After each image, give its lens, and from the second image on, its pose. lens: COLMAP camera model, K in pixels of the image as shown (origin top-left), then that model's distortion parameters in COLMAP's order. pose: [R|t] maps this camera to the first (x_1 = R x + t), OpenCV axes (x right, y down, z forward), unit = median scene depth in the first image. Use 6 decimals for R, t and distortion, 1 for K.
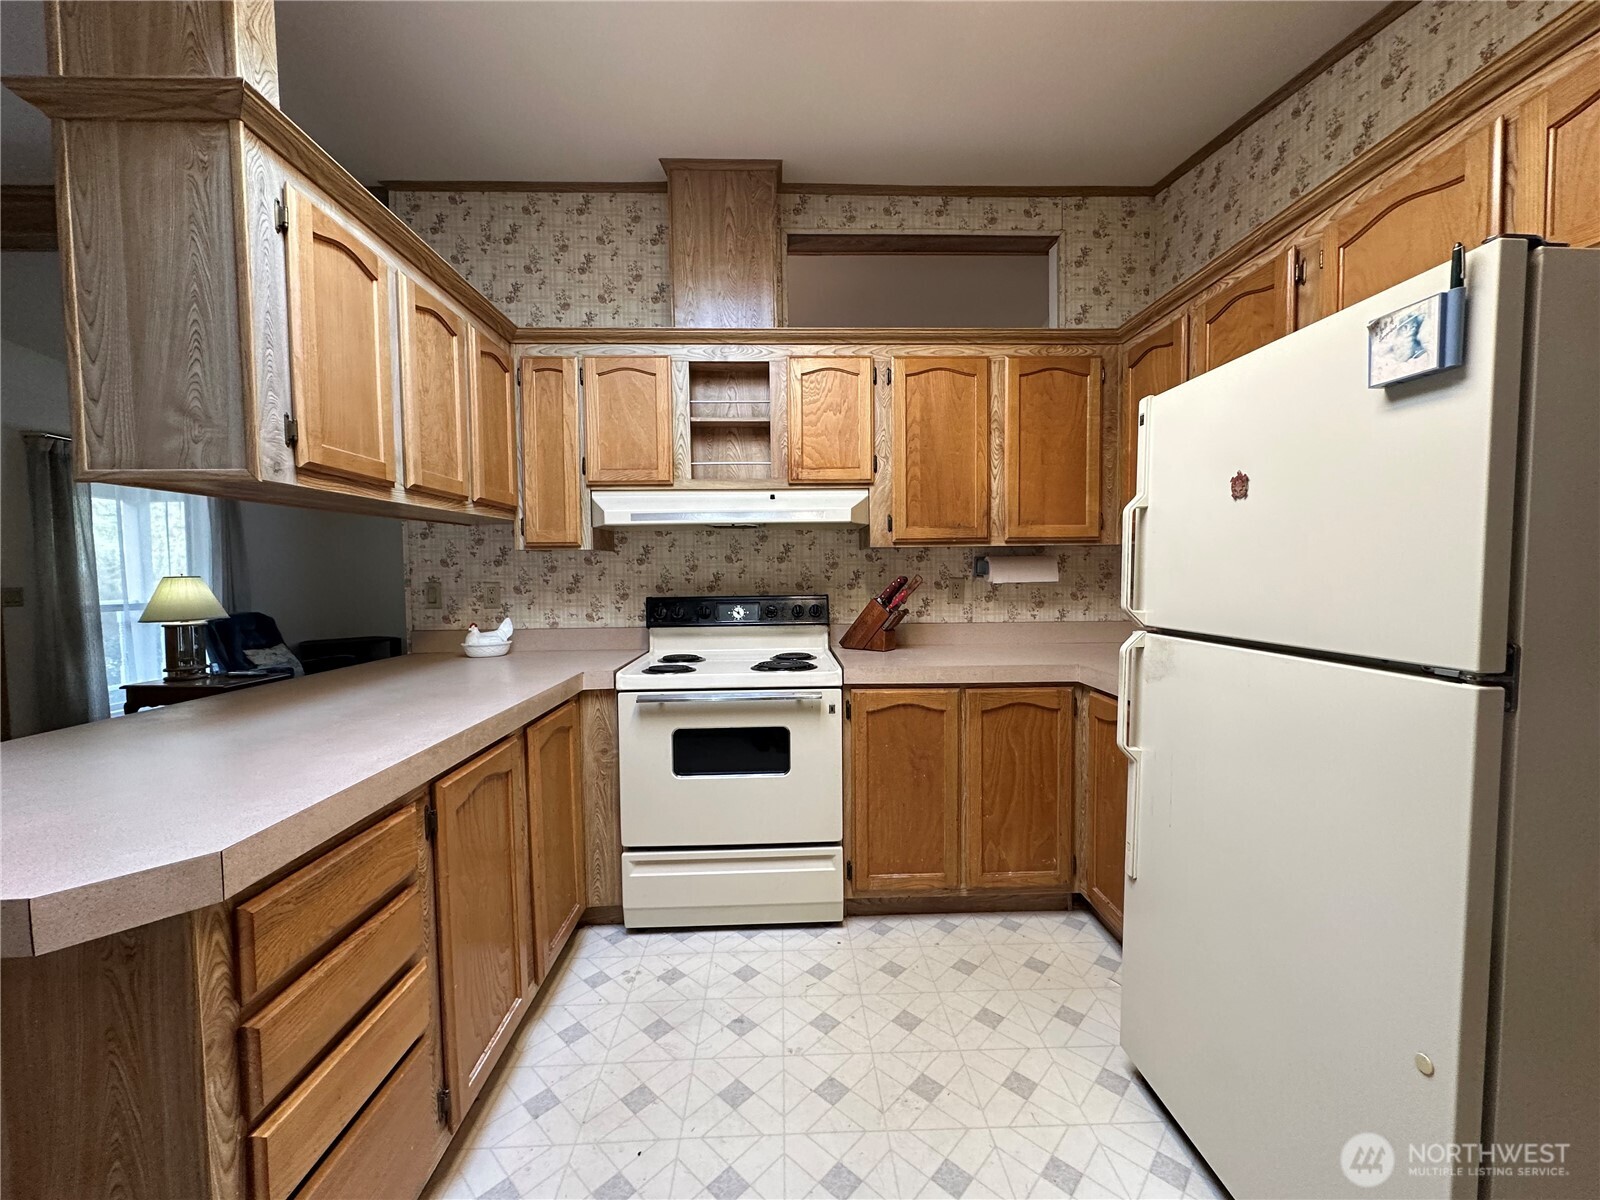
lens RADIAL K [[640.9, 0, 805.2], [0, 640.9, 602.5], [0, 0, 1]] dist [-0.005064, 0.001439]
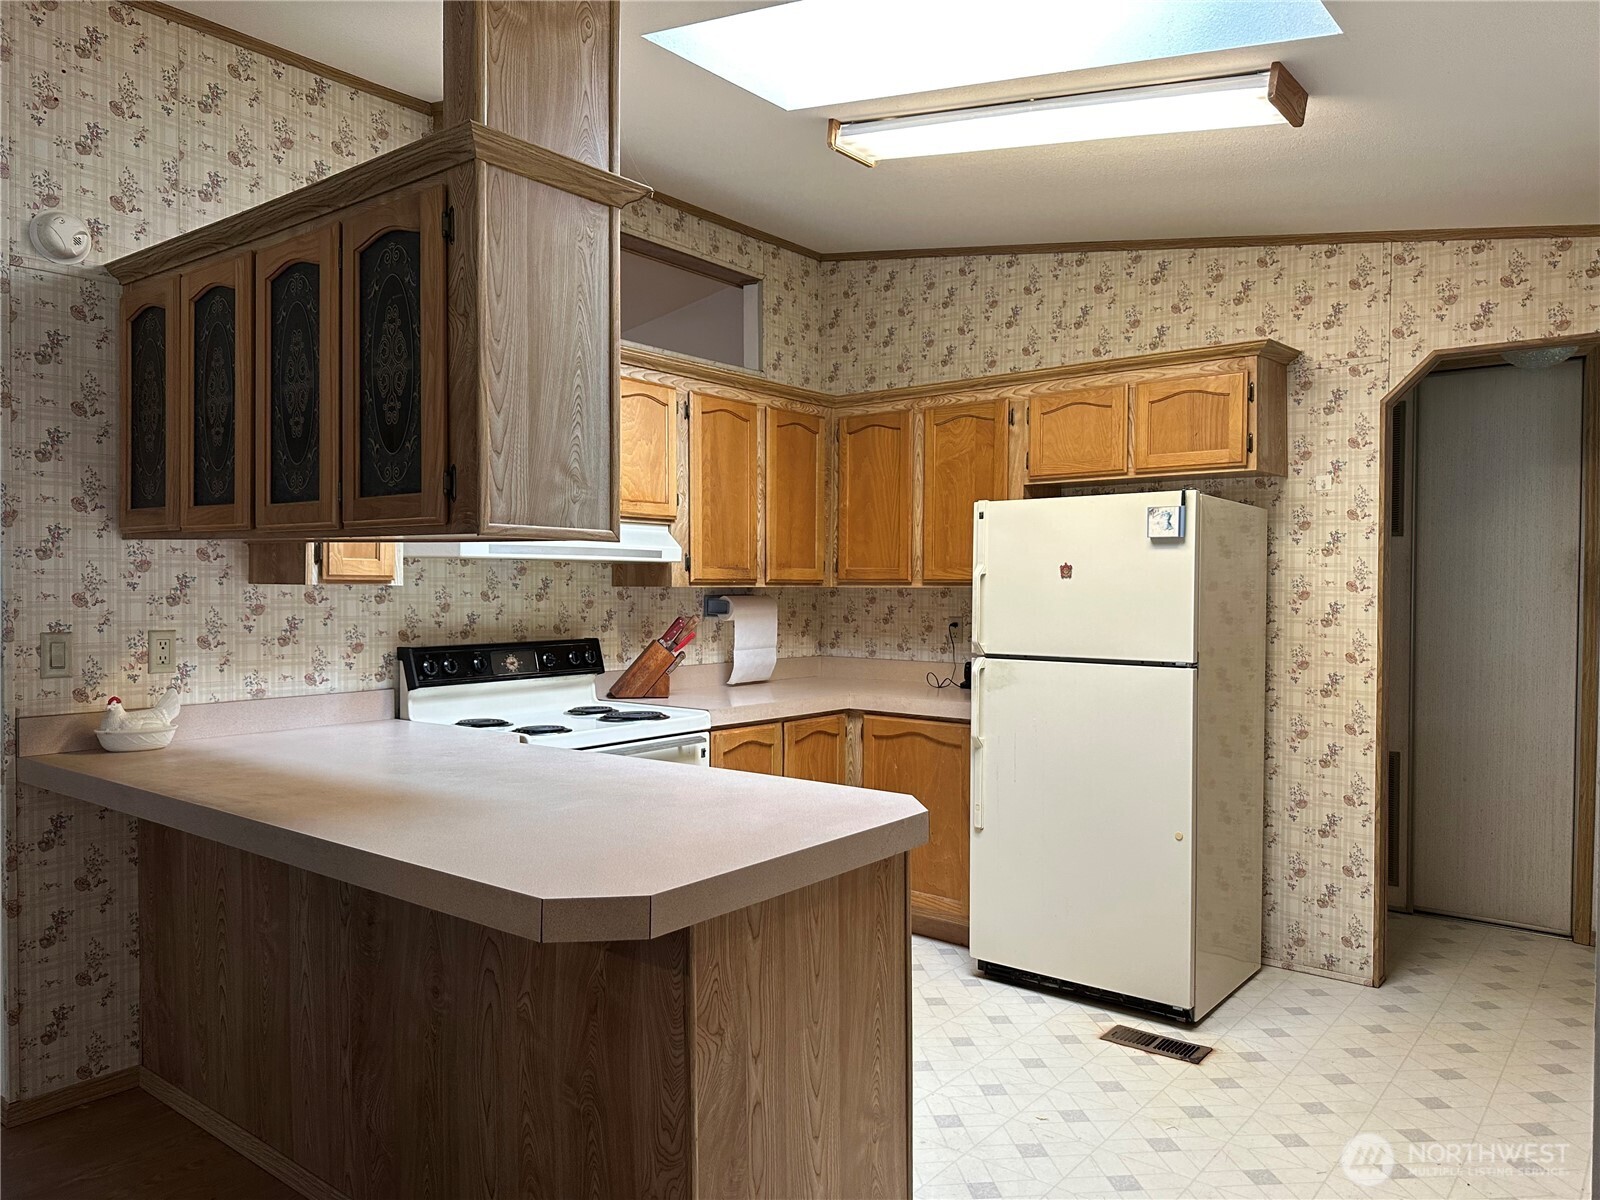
lens RADIAL K [[1117.7, 0, 813.0], [0, 1117.7, 641.6], [0, 0, 1]] dist [0.024134, -0.025750]
pose [[0.643138, -0.024896, 0.765345, -1.068584], [0.026382, 0.999598, 0.010346, -0.018504], [-0.765296, 0.013537, 0.643537, -0.228096]]
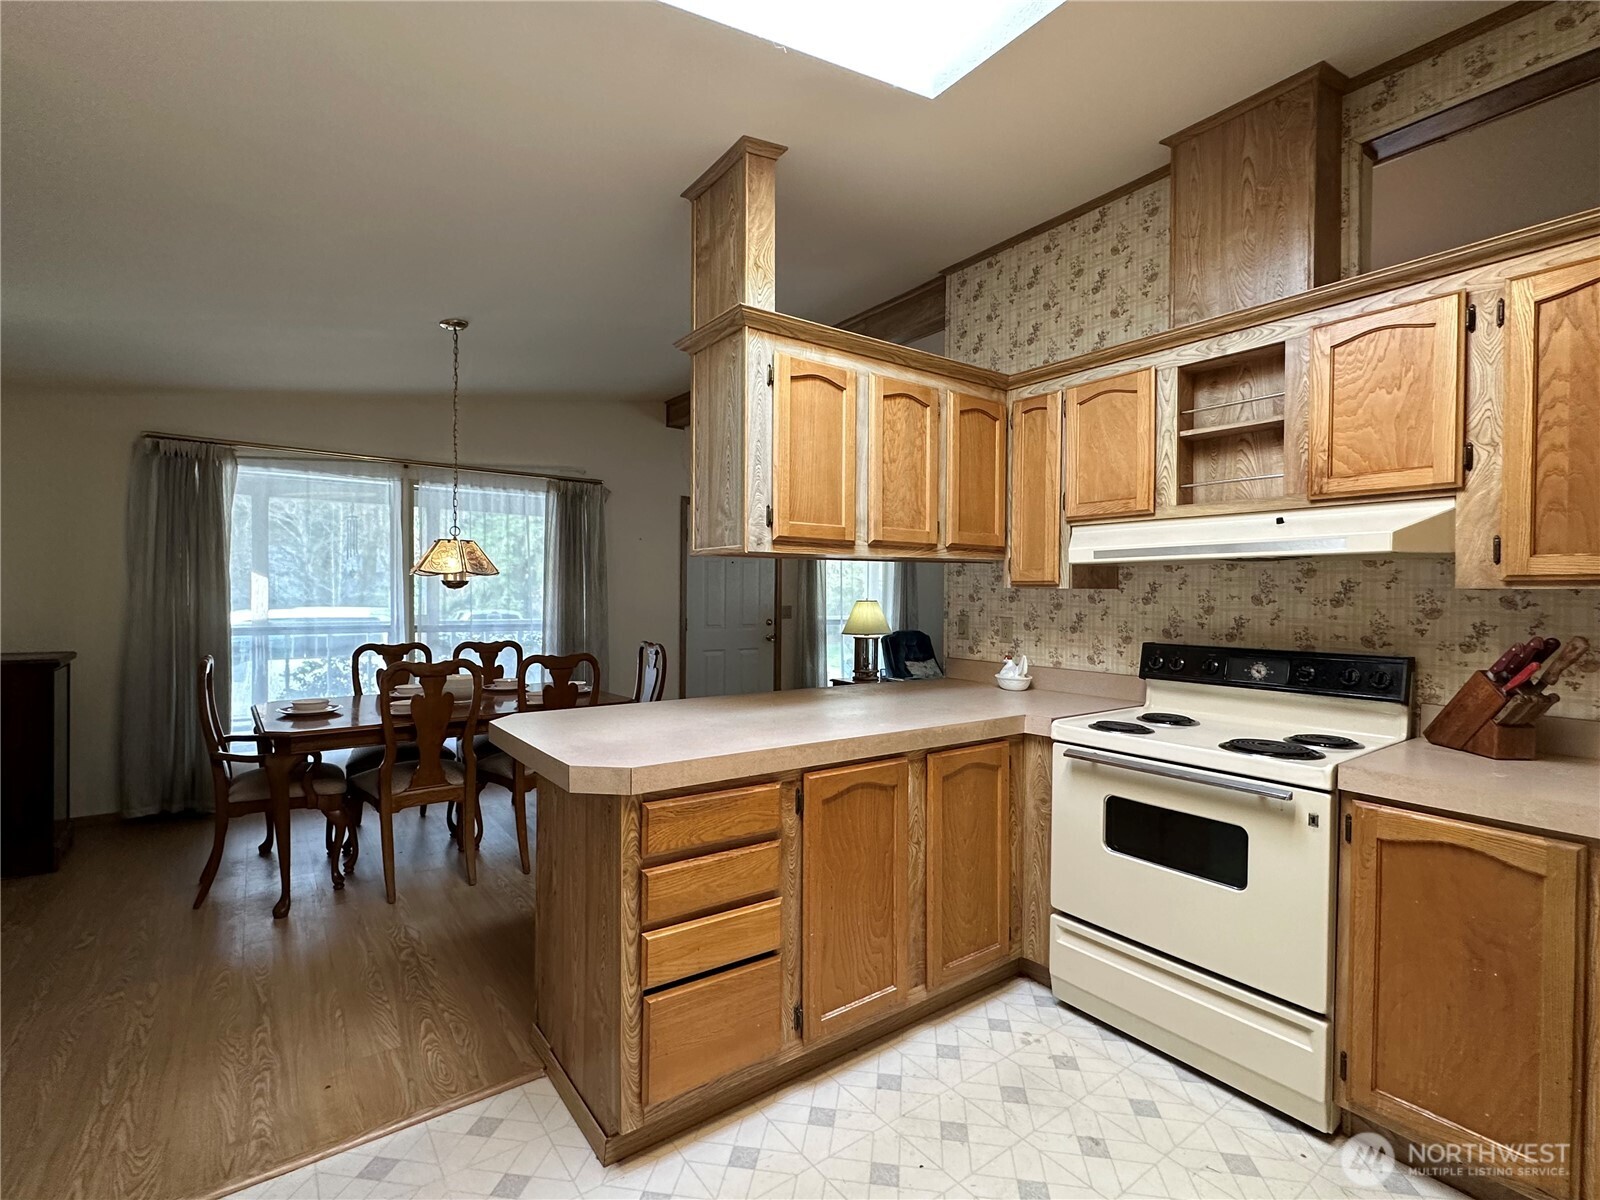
lens RADIAL K [[737.0, 0, 788.2], [0, 737.0, 608.2], [0, 0, 1]] dist [-0.004714, -0.001246]
pose [[0.552655, 0.031606, -0.832811, 0.354514], [-0.055526, 0.998457, 0.001046, -0.032734], [0.831558, 0.045665, 0.553557, 0.055043]]
